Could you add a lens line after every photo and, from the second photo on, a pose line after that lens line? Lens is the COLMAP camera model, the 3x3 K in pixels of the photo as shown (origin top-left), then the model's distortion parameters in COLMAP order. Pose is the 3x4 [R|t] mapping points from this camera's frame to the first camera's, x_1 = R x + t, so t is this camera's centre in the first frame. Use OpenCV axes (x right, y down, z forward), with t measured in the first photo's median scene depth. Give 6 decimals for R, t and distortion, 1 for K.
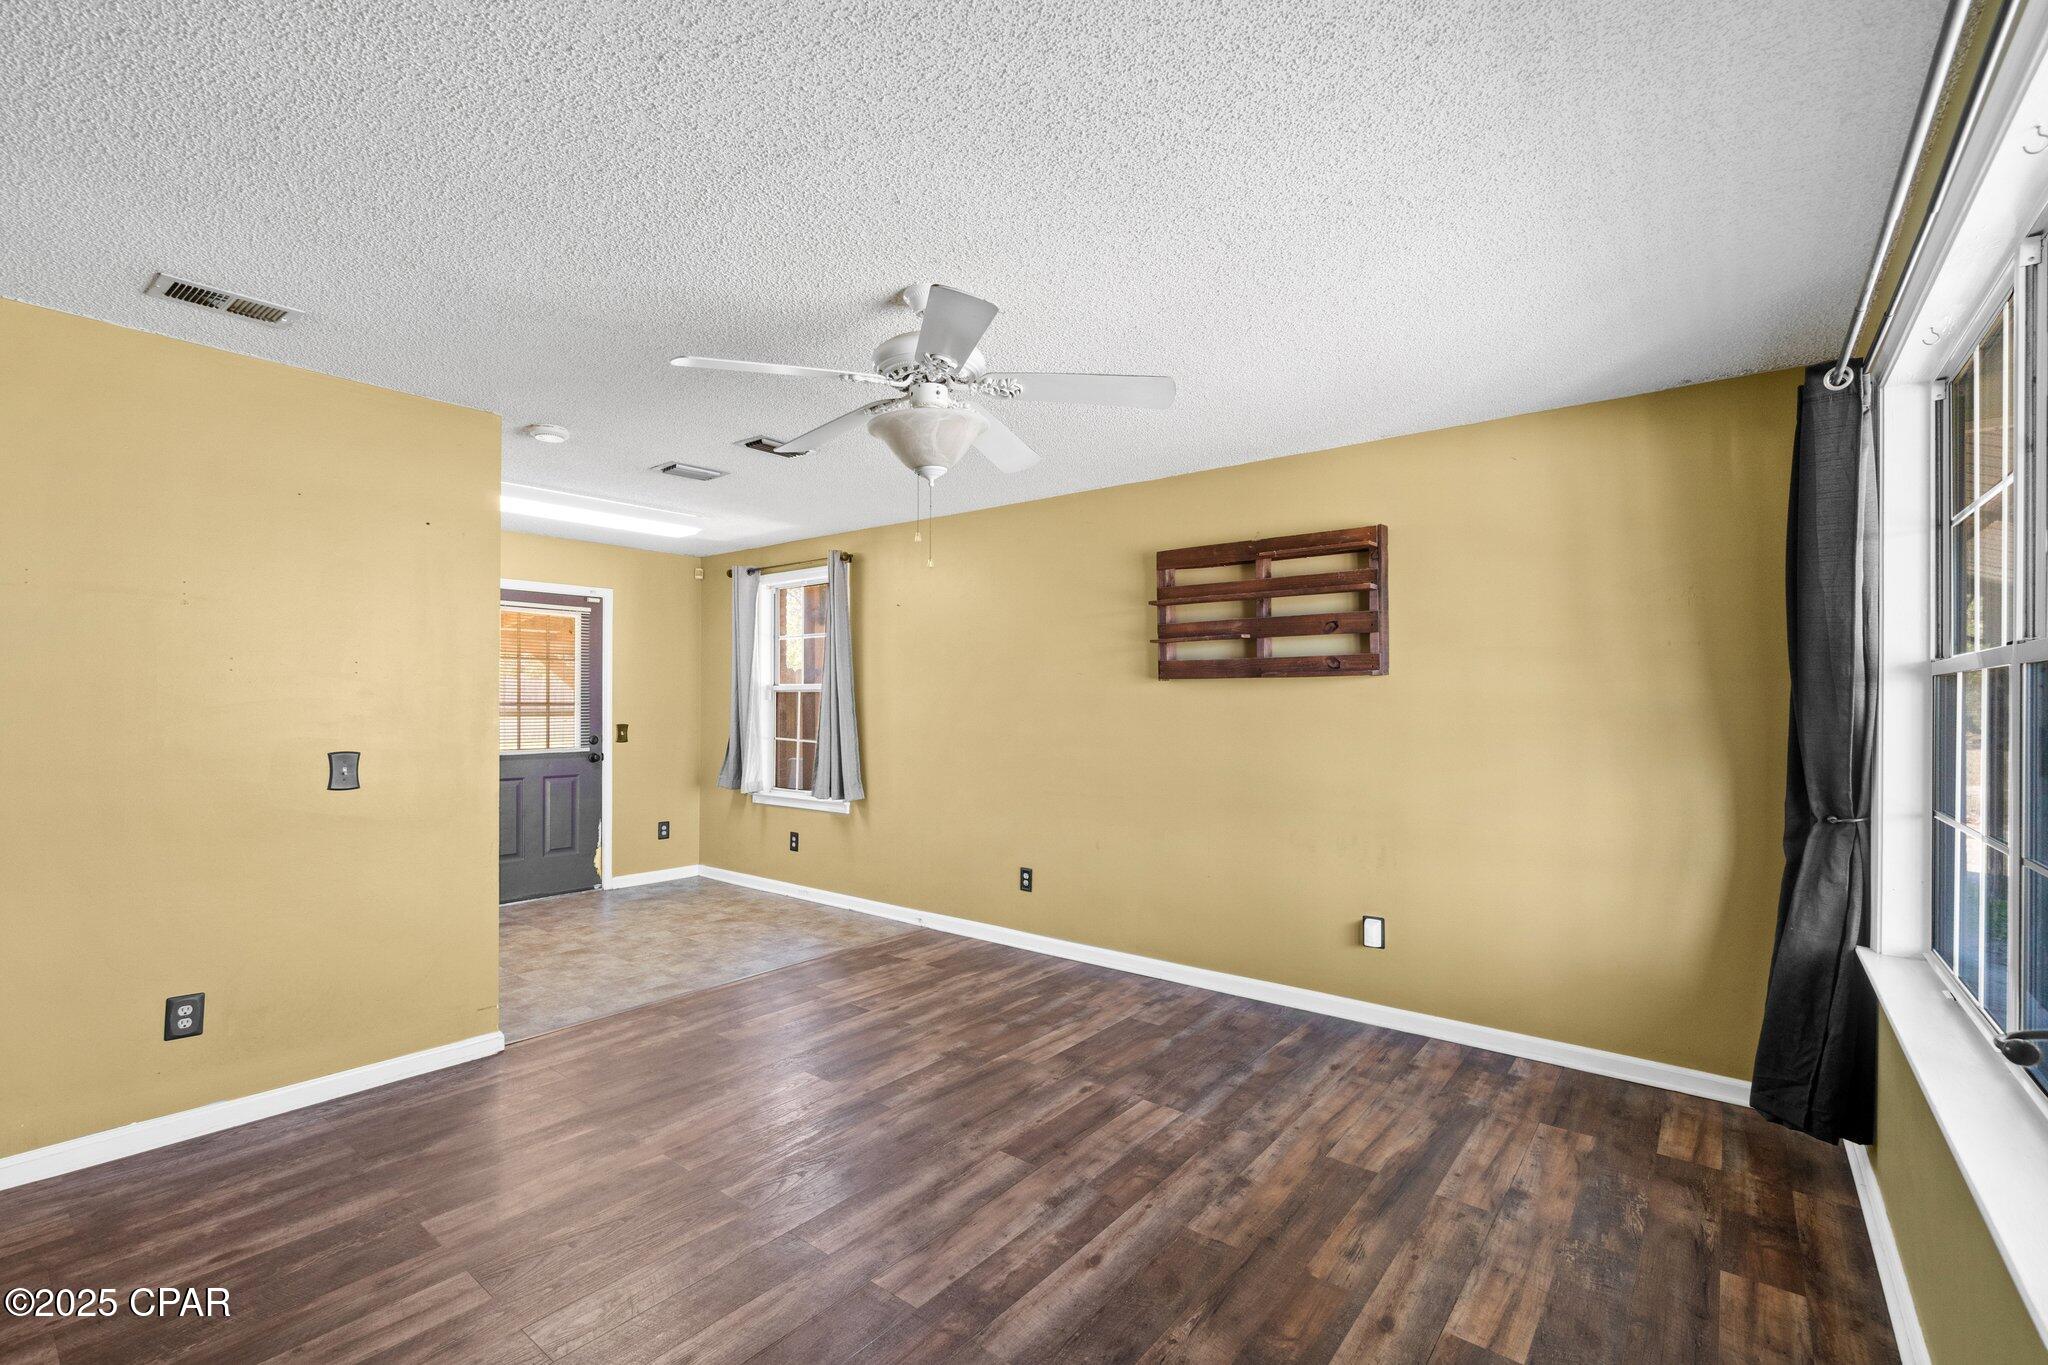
lens RADIAL K [[894.4, 0, 1018.9], [0, 894.4, 701.9], [0, 0, 1]] dist [-0.003786, 0.000080]
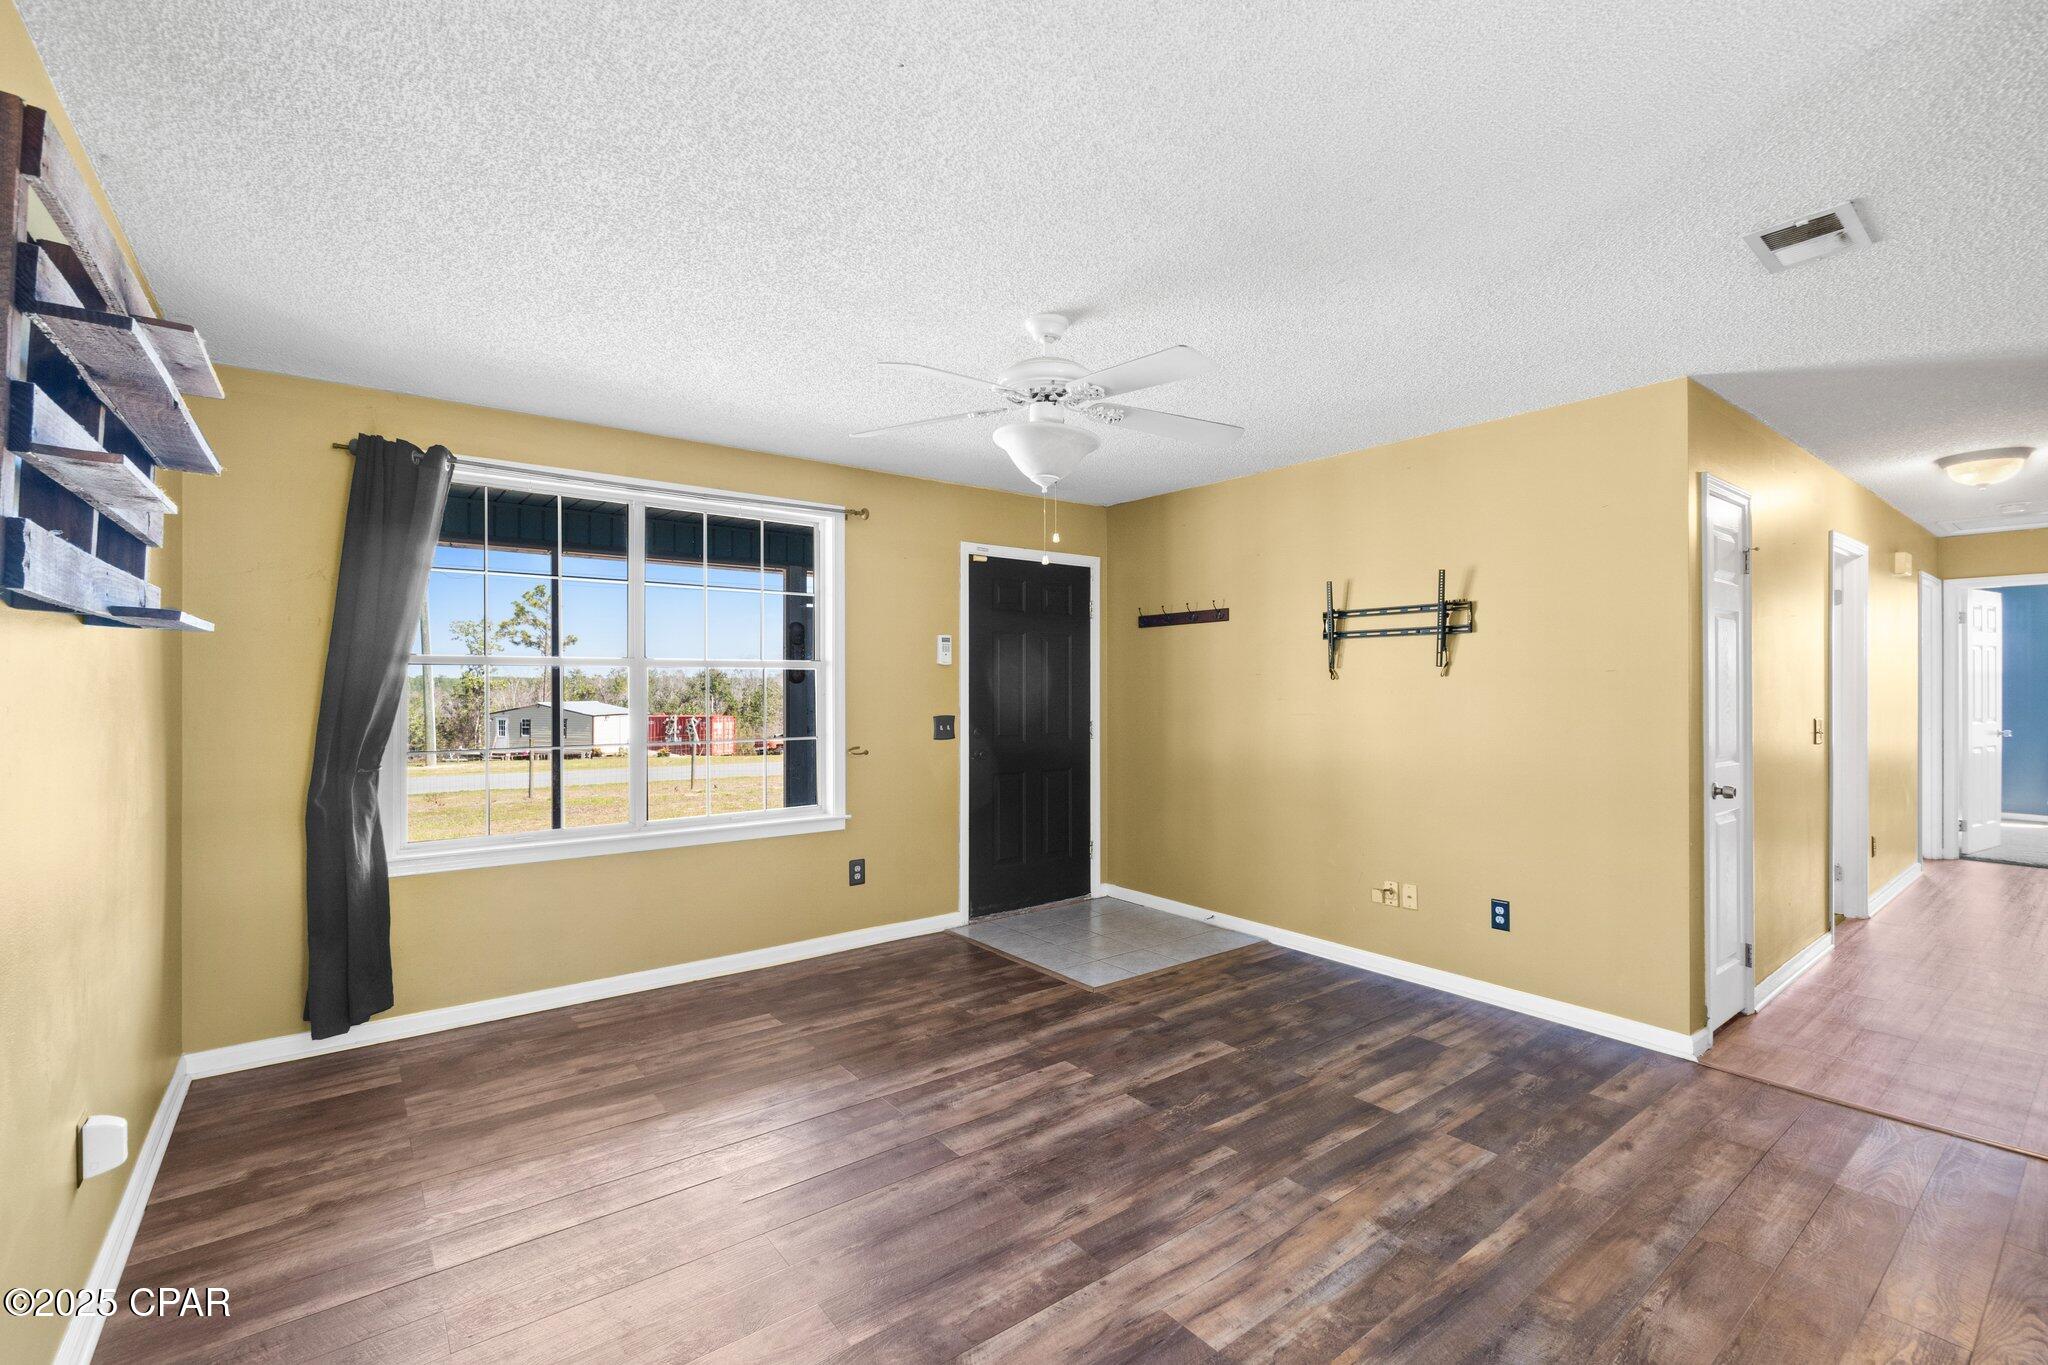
lens RADIAL K [[894.4, 0, 1024.6], [0, 894.4, 680.1], [0, 0, 1]] dist [-0.003786, 0.000080]
pose [[-0.973401, -0.002471, 0.229093, -0.230537], [-0.003698, 0.999981, -0.004925, 0.002480], [-0.229077, -0.005641, -0.973392, 1.454094]]
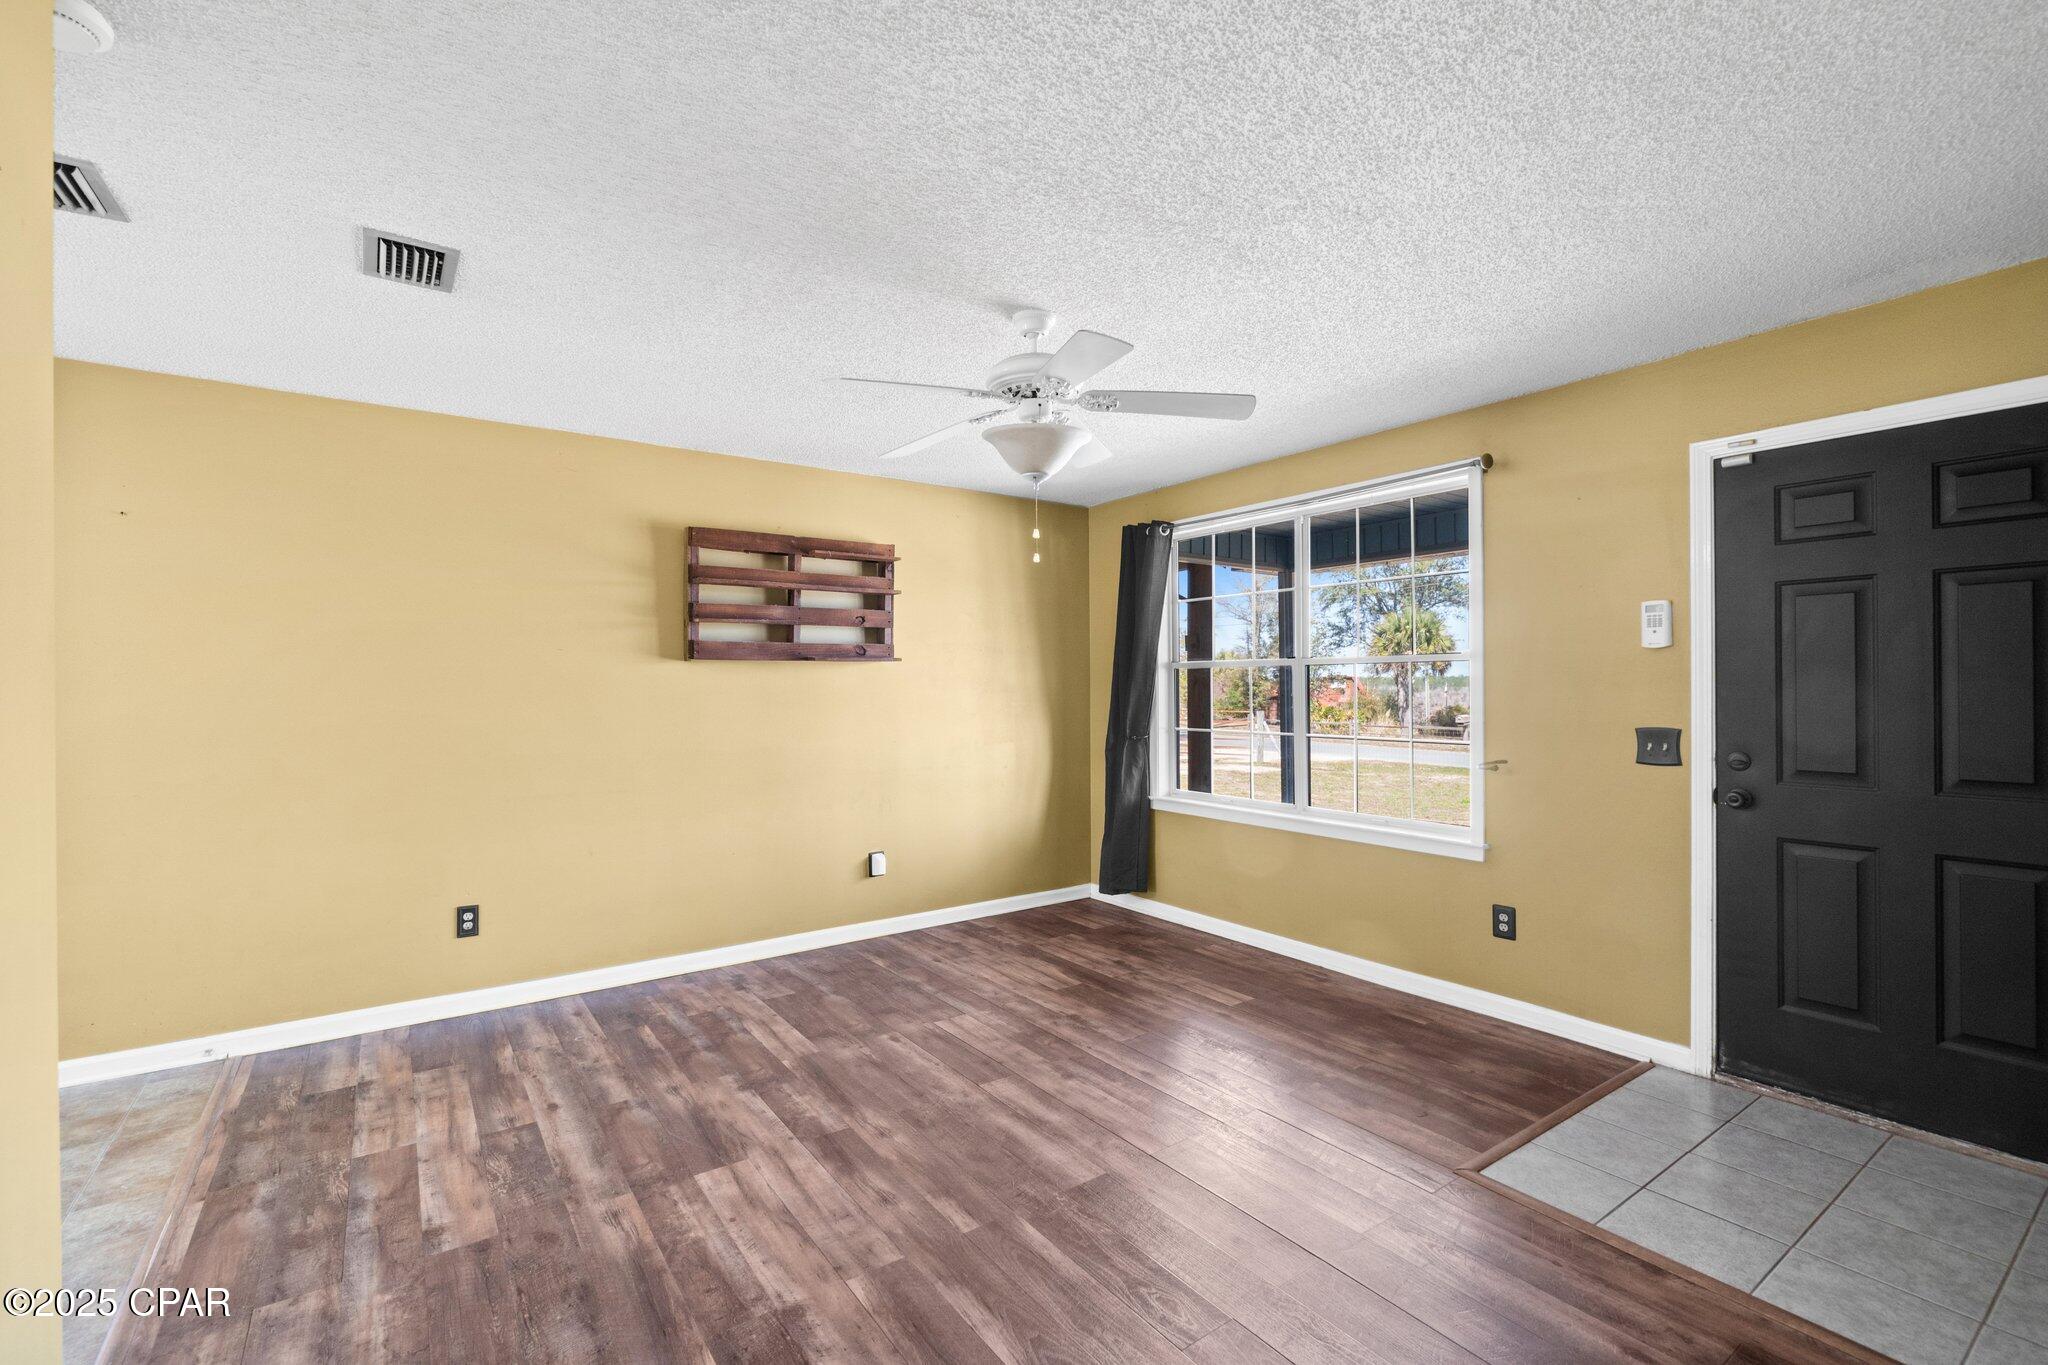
lens RADIAL K [[894.4, 0, 1007.1], [0, 894.4, 682.6], [0, 0, 1]] dist [-0.003786, 0.000080]
pose [[0.283471, -0.002273, 0.958978, -0.819667], [0.007472, 0.999972, 0.000162, 0.001597], [-0.958952, 0.007120, 0.283480, 0.494204]]
